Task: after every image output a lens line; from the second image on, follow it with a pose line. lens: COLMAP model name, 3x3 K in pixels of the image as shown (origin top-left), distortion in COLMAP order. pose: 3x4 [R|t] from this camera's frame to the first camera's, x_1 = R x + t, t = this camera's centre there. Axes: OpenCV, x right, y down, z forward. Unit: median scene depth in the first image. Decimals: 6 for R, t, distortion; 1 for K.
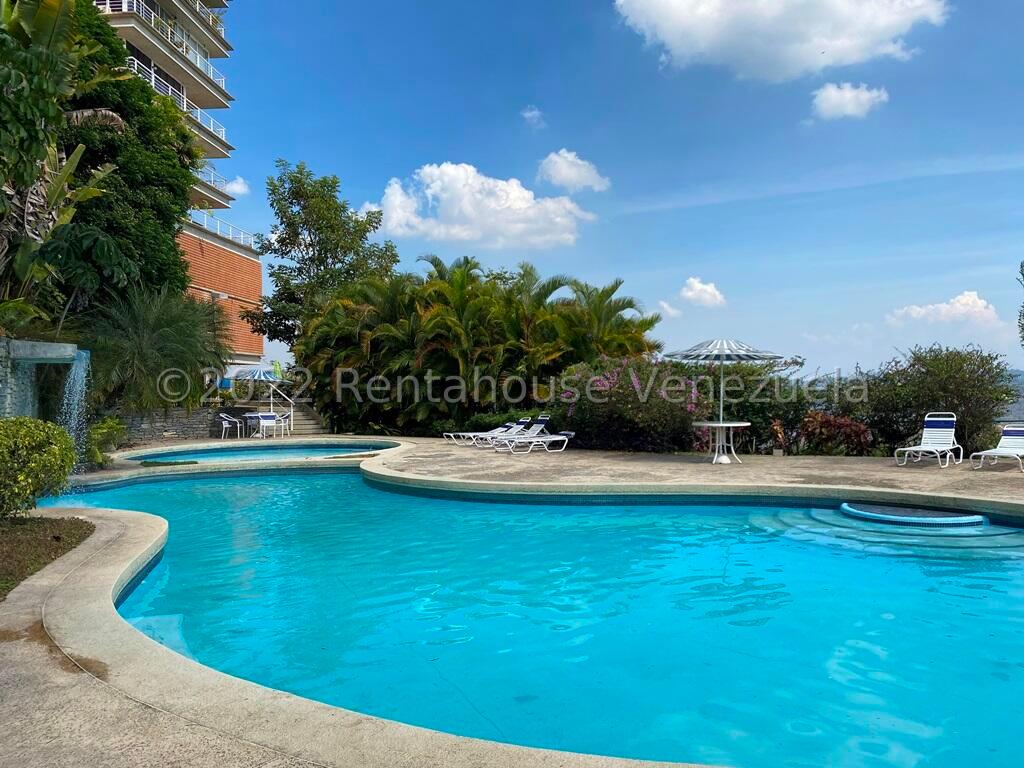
lens RADIAL K [[767.1, 0, 498.8], [0, 767.1, 419.5], [0, 0, 1]] dist [-0.006721, -0.001634]
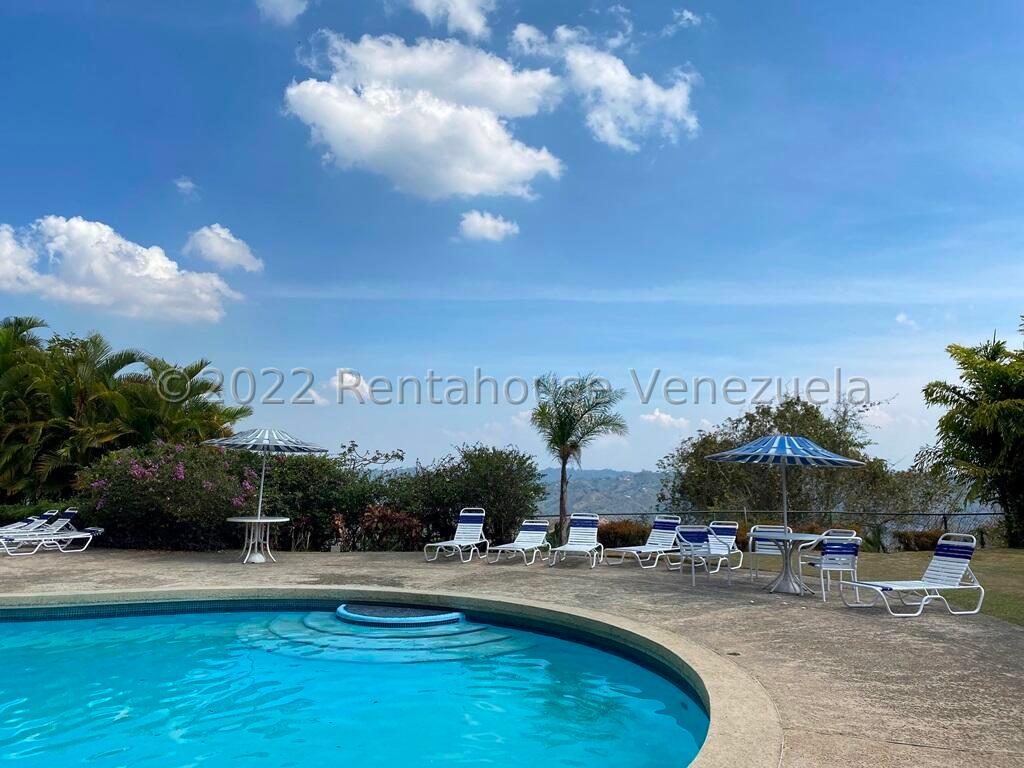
lens RADIAL K [[773.0, 0, 512.0], [0, 773.0, 384.0], [0, 0, 1]] dist [0.067875, -0.102319]
pose [[0.894484, 0.079254, 0.440019, 0.105224], [-0.007385, 0.986648, -0.162697, -0.003569], [-0.447038, 0.142280, 0.883127, 0.003194]]
